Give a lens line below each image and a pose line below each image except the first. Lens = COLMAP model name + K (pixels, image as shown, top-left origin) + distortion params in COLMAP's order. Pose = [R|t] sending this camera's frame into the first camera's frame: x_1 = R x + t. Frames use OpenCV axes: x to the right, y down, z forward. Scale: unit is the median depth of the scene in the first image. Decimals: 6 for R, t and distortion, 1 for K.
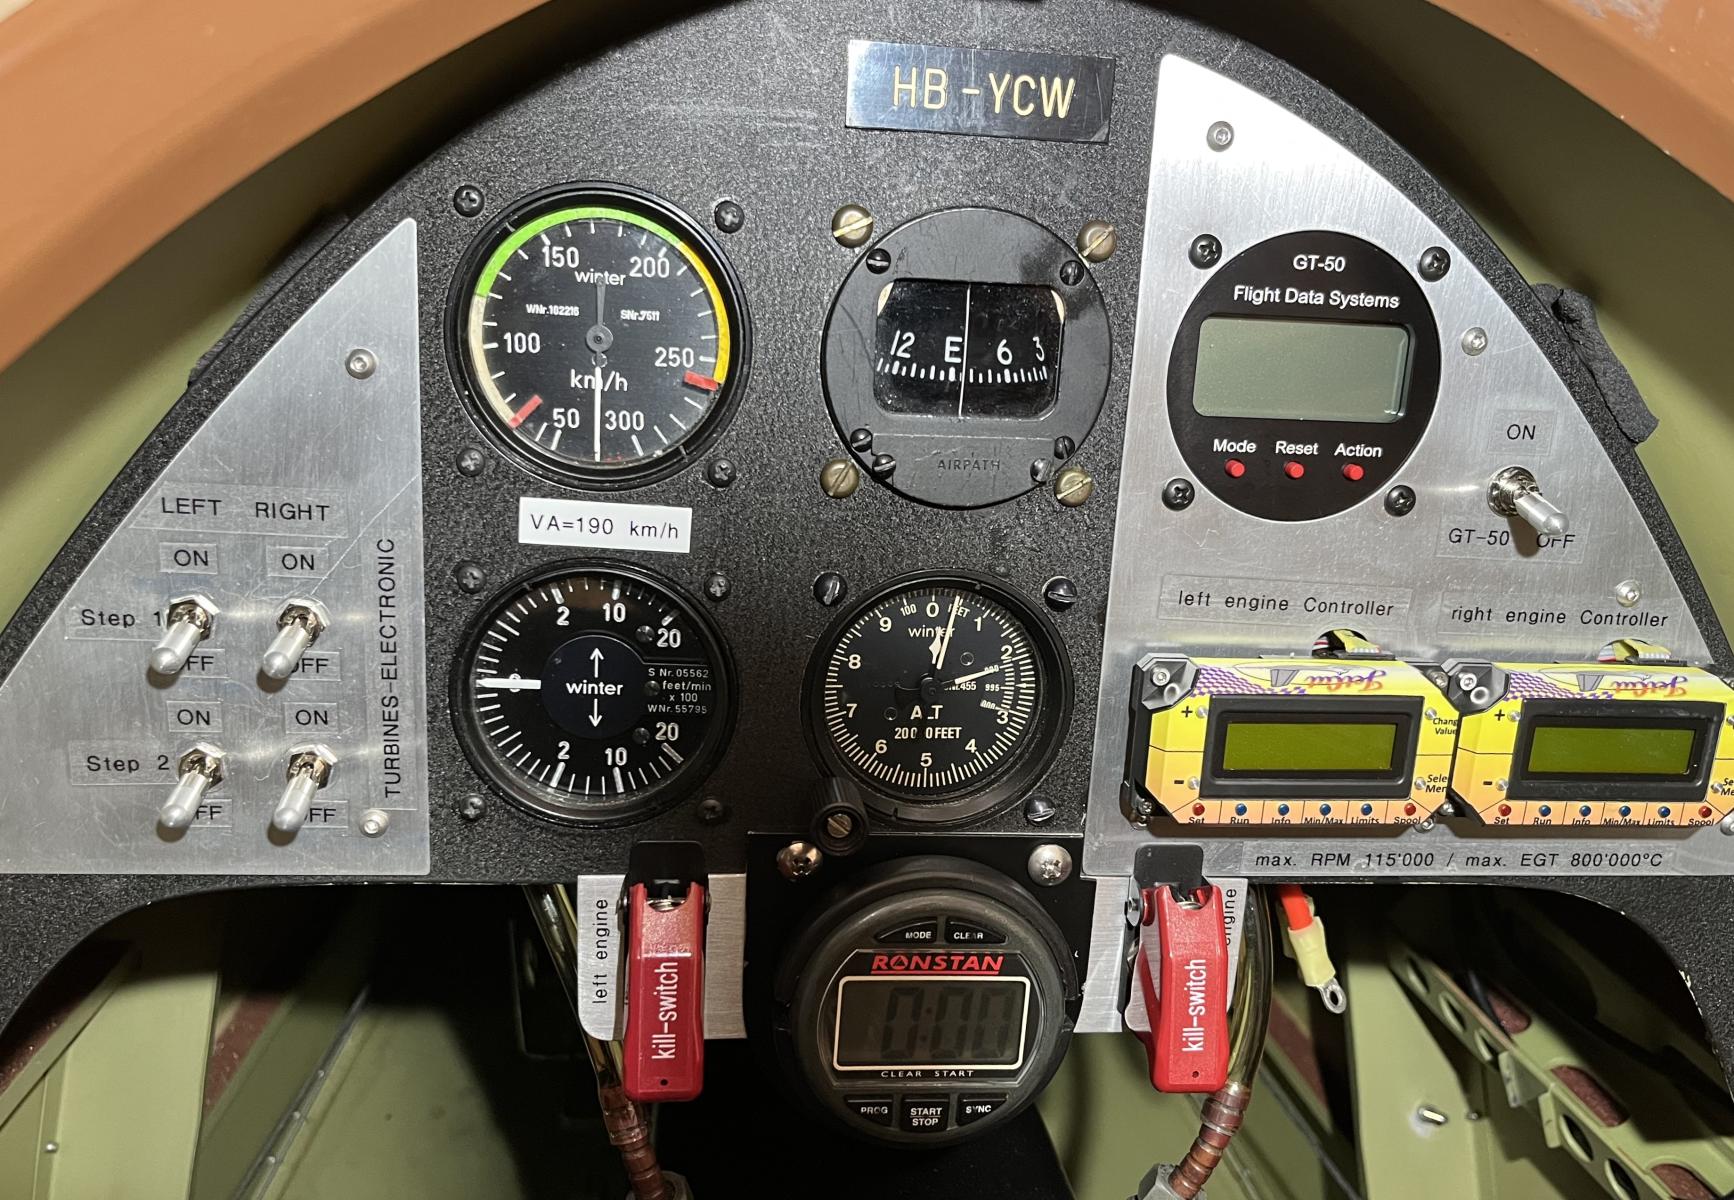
lens RADIAL K [[1371.5, 0, 847.2], [0, 1371.5, 600.1], [0, 0, 1]] dist [0.001305, -0.000527]
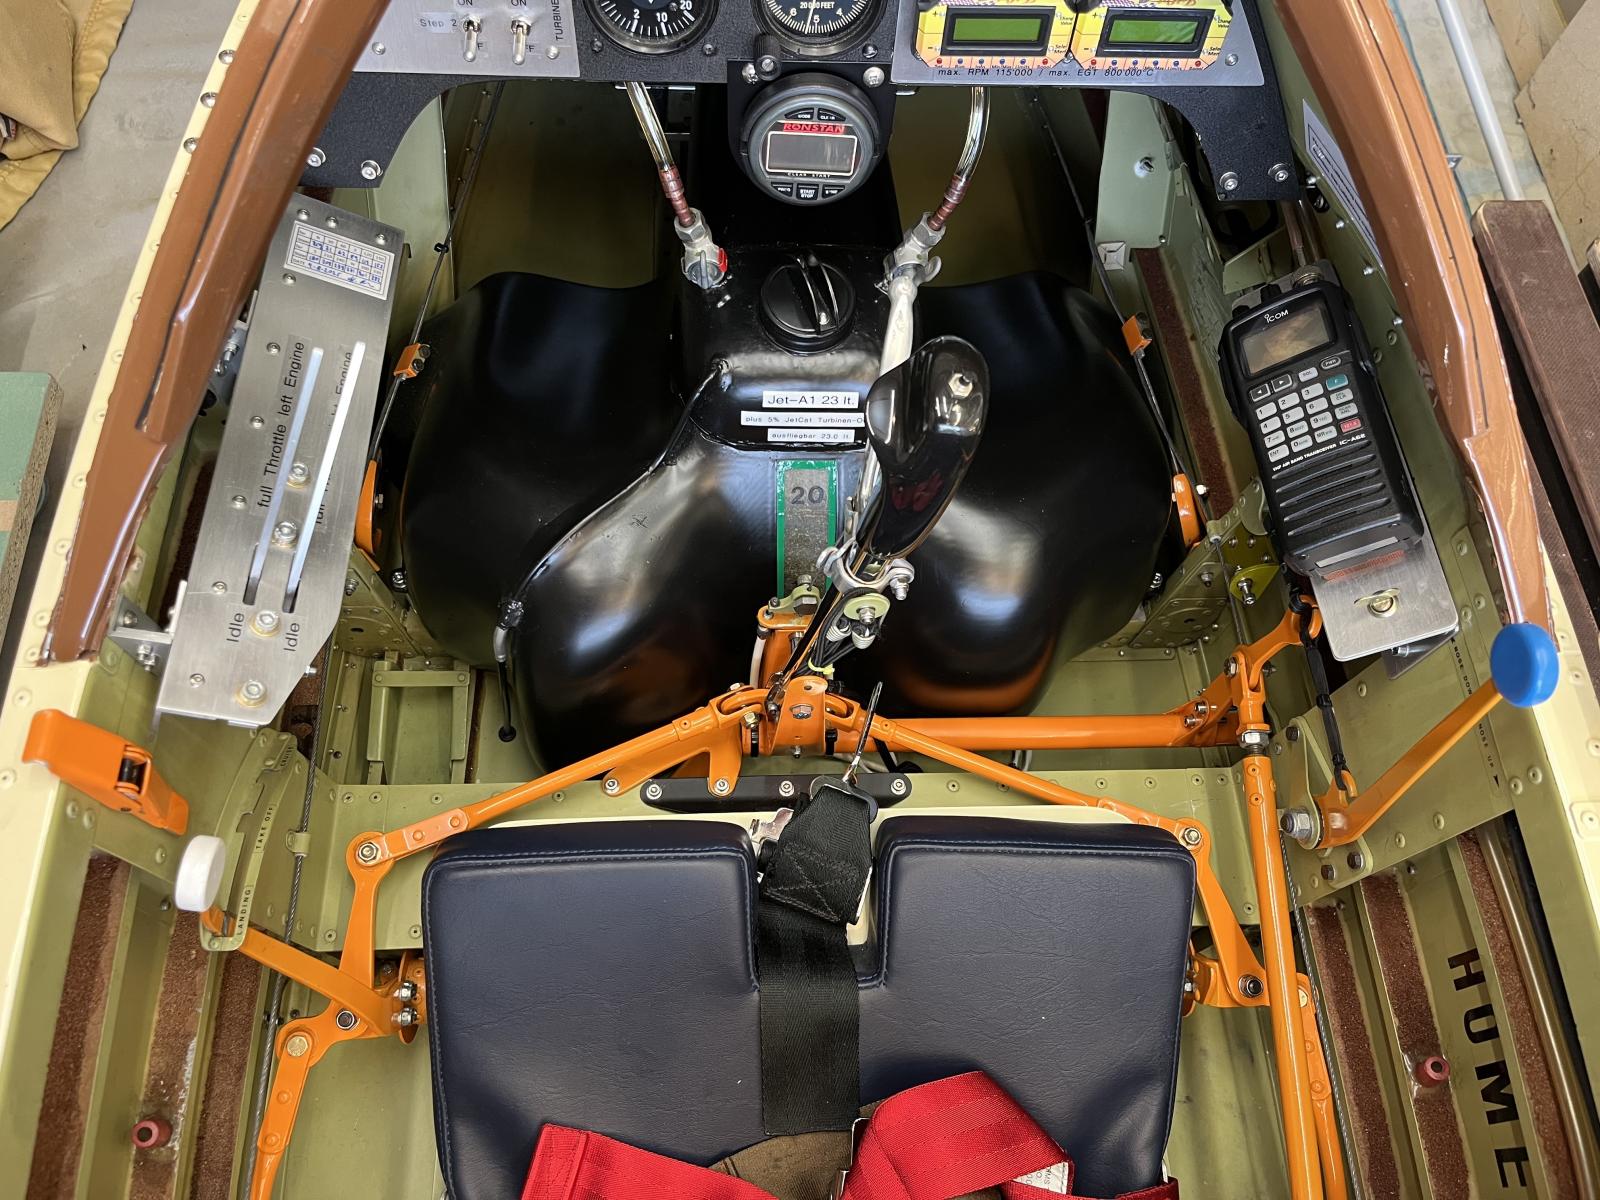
lens RADIAL K [[1210.7, 0, 800.0], [0, 1210.7, 600.0], [0, 0, 1]] dist [0.002138, 0.001334]
pose [[0.998907, 0.046255, -0.006800, 0.089811], [-0.029542, 0.737206, 0.675022, -0.472117], [0.036236, -0.674083, 0.737766, -0.913278]]
